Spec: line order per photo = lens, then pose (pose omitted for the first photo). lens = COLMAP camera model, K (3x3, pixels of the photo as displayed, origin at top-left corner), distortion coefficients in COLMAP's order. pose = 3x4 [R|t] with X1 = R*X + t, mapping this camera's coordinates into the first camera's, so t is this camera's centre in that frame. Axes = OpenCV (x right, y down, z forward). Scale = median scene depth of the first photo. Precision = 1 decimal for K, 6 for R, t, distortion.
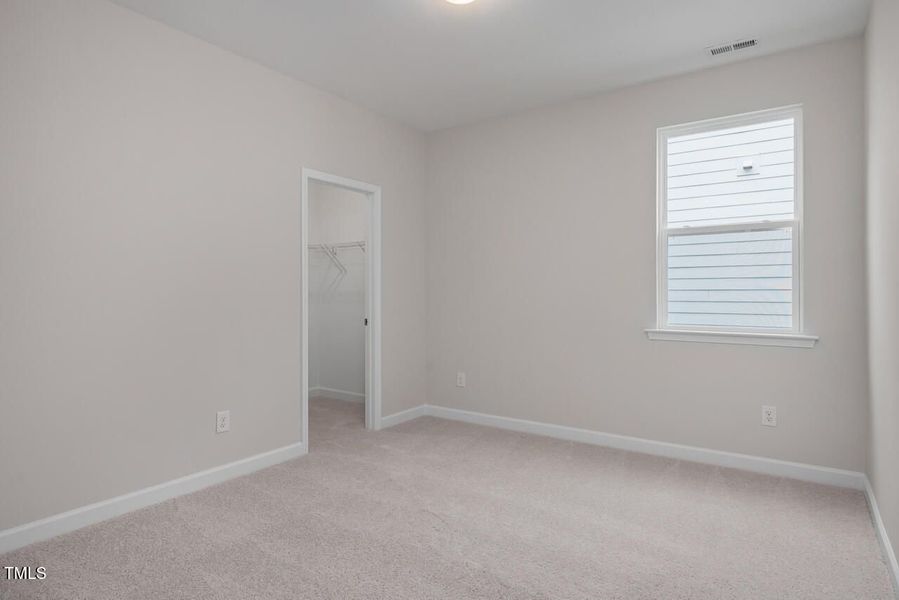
lens RADIAL K [[359.3, 0, 471.3], [0, 359.3, 298.4], [0, 0, 1]] dist [-0.002053, -0.000235]
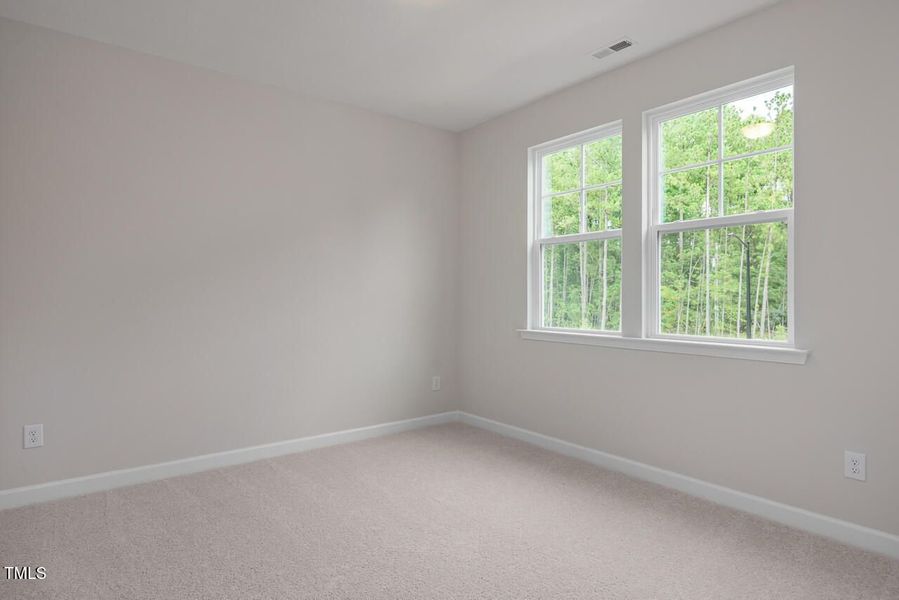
lens RADIAL K [[475.1, 0, 449.5], [0, 475.1, 300.0], [0, 0, 1]] dist [-0.003923, -0.000770]
pose [[0.907569, 0.004858, -0.419876, 0.505755], [-0.008354, 0.999944, -0.006487, 0.003259], [0.419821, 0.009395, 0.907559, -0.234875]]
